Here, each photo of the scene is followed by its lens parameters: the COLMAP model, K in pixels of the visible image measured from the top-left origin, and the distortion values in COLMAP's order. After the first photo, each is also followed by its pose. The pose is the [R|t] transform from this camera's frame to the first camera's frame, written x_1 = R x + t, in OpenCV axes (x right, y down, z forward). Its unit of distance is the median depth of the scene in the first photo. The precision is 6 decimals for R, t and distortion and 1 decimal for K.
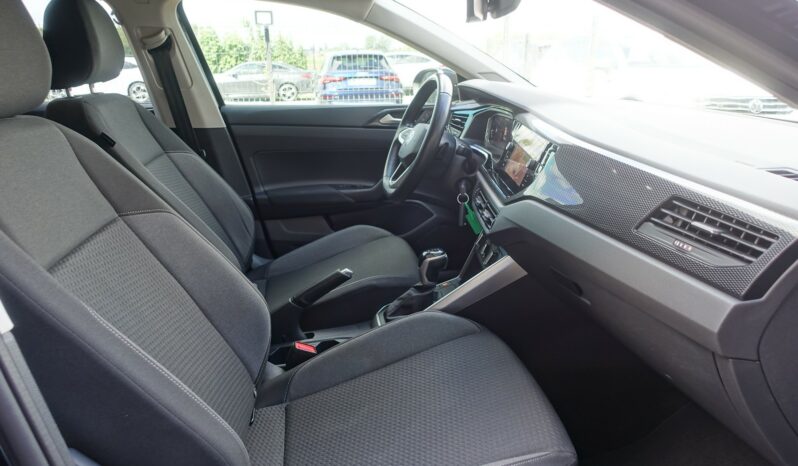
lens RADIAL K [[552.8, 0, 399.0], [0, 552.8, 233.0], [0, 0, 1]] dist [0.000587, 0.000041]
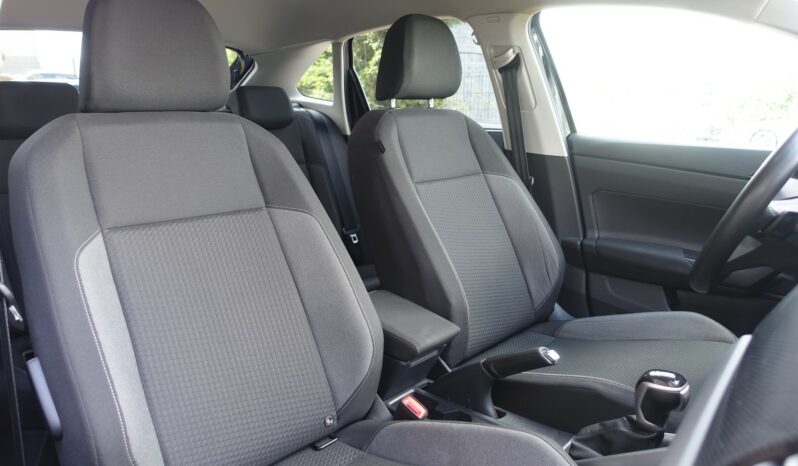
lens RADIAL K [[552.8, 0, 399.0], [0, 552.8, 233.0], [0, 0, 1]] dist [0.000587, 0.000041]
pose [[0.587237, 0.210884, -0.781461, 0.262977], [-0.265036, 0.962337, 0.060532, -0.061973], [0.764794, 0.171568, 0.621011, 0.296108]]
